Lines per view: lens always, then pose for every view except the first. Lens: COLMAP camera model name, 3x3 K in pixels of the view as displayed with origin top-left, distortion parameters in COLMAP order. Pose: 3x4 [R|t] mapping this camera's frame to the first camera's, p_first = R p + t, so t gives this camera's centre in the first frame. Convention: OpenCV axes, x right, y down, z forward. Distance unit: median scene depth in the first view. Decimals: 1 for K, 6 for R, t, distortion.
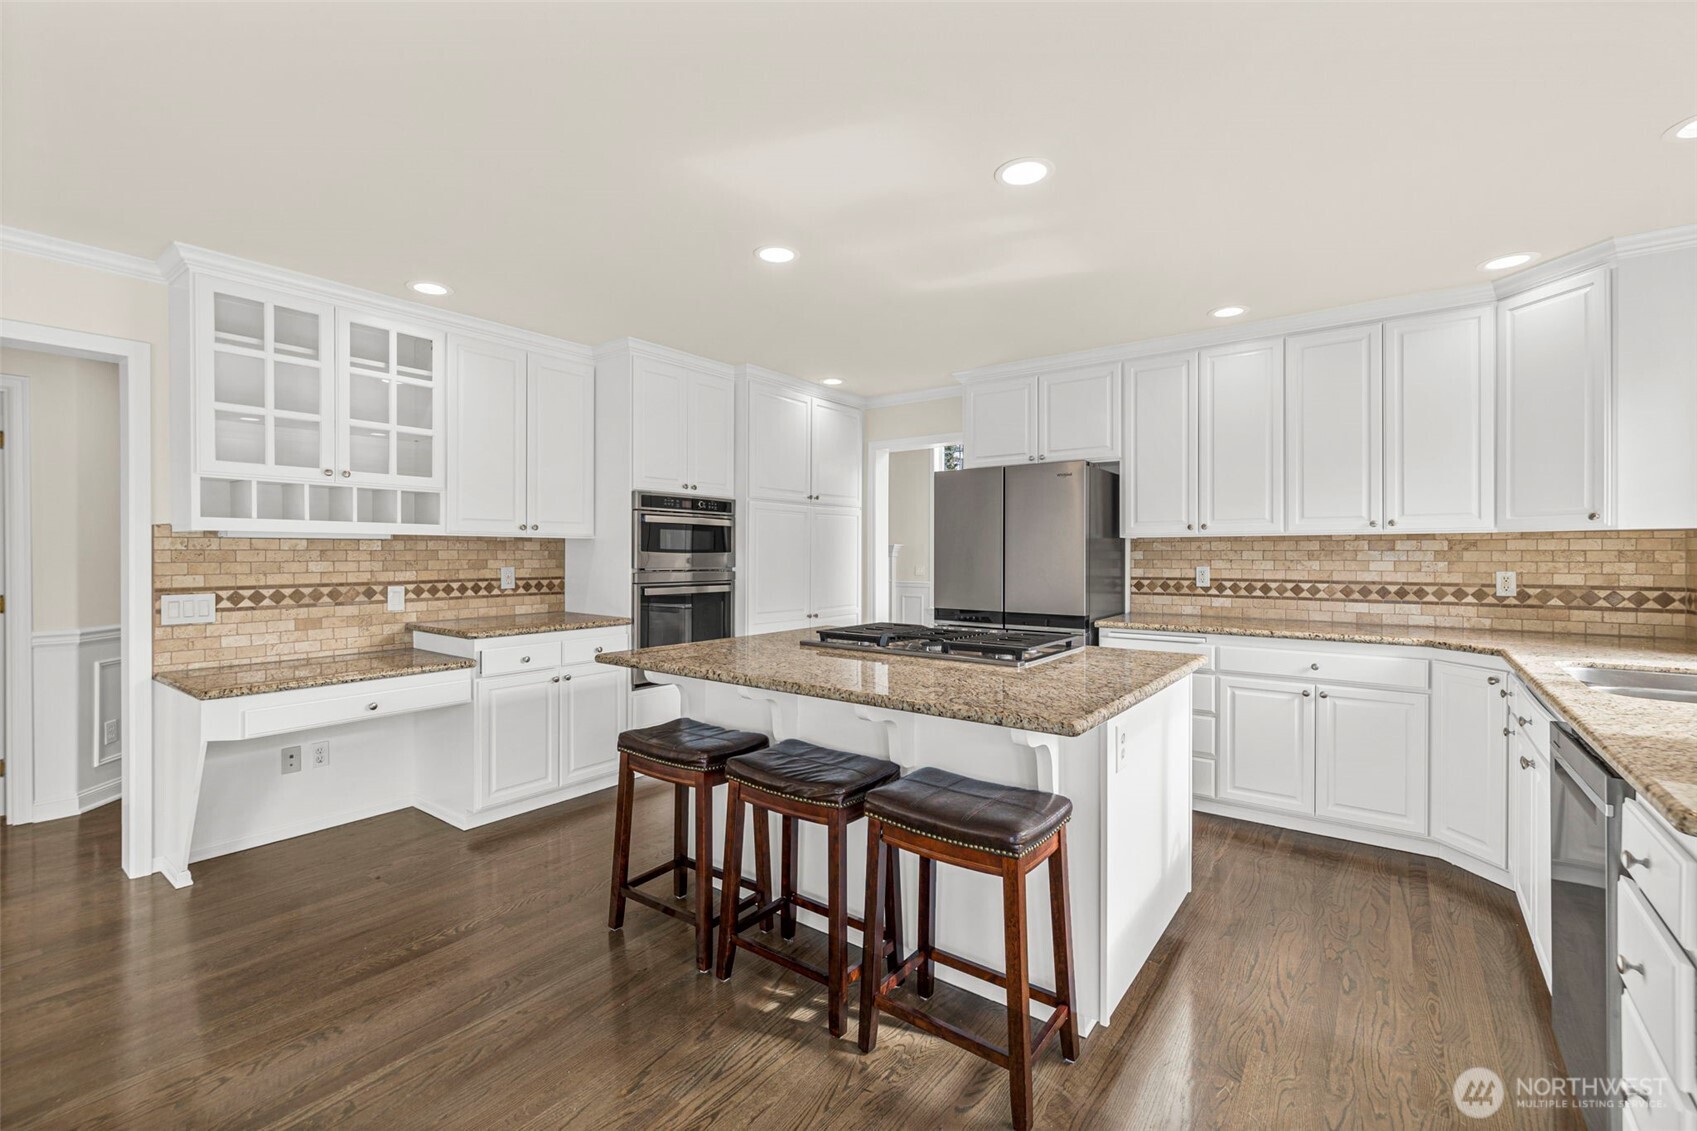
lens RADIAL K [[726.7, 0, 852.9], [0, 726.7, 557.3], [0, 0, 1]] dist [-0.000629, 0.000634]
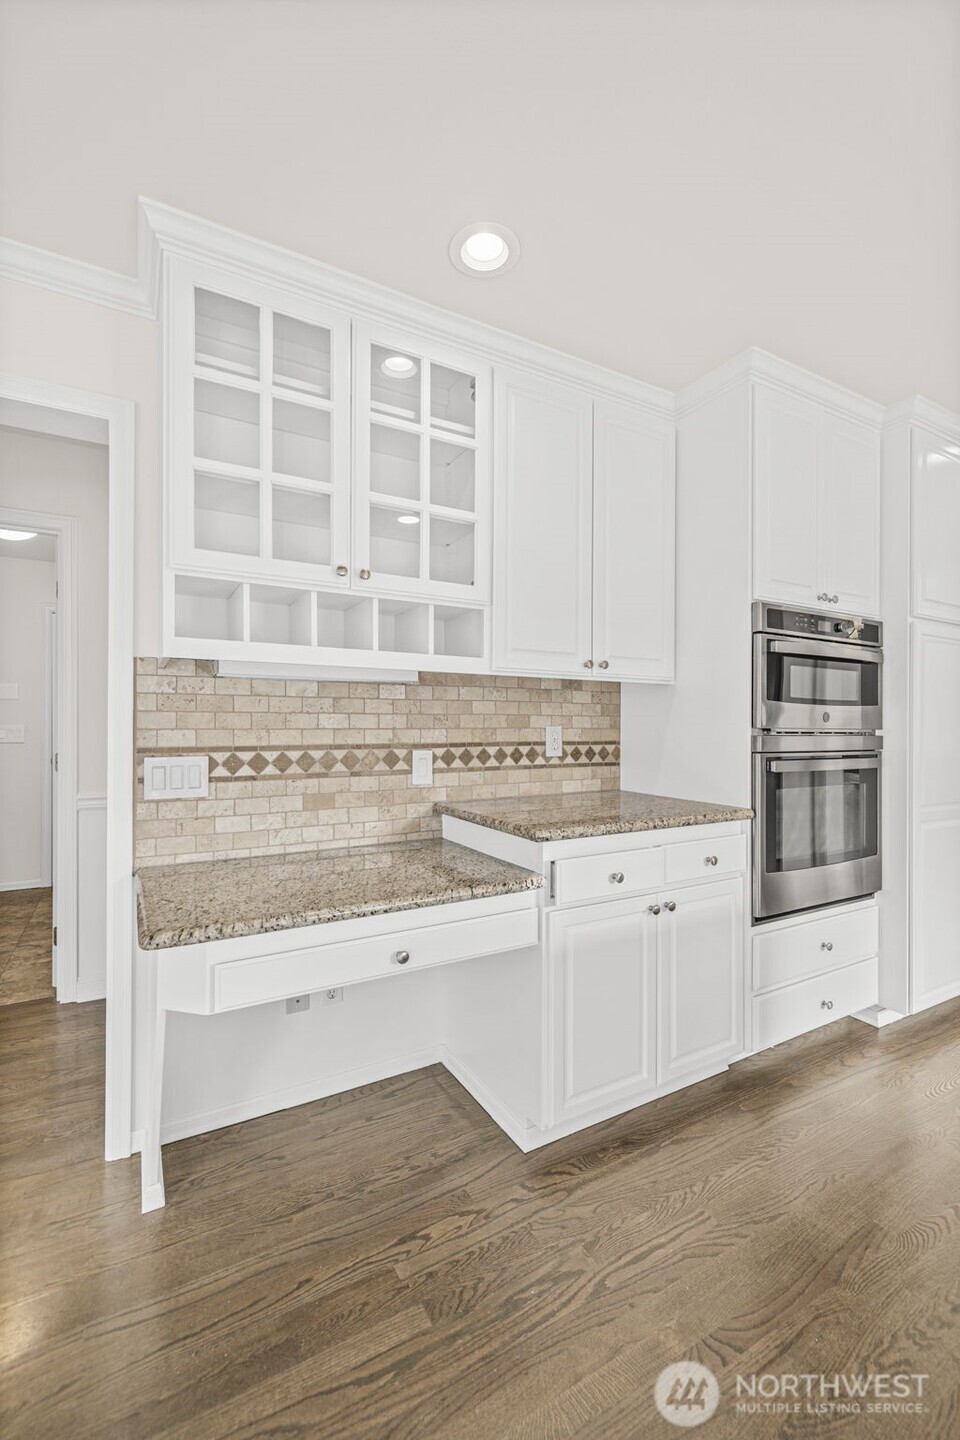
lens RADIAL K [[616.6, 0, 480.3], [0, 616.6, 726.6], [0, 0, 1]] dist [-0.000629, 0.000634]
pose [[0.913760, -0.000986, -0.406254, -0.331655], [-0.002754, 0.999959, -0.008622, 0.021558], [0.406246, 0.008998, 0.913720, 0.471634]]
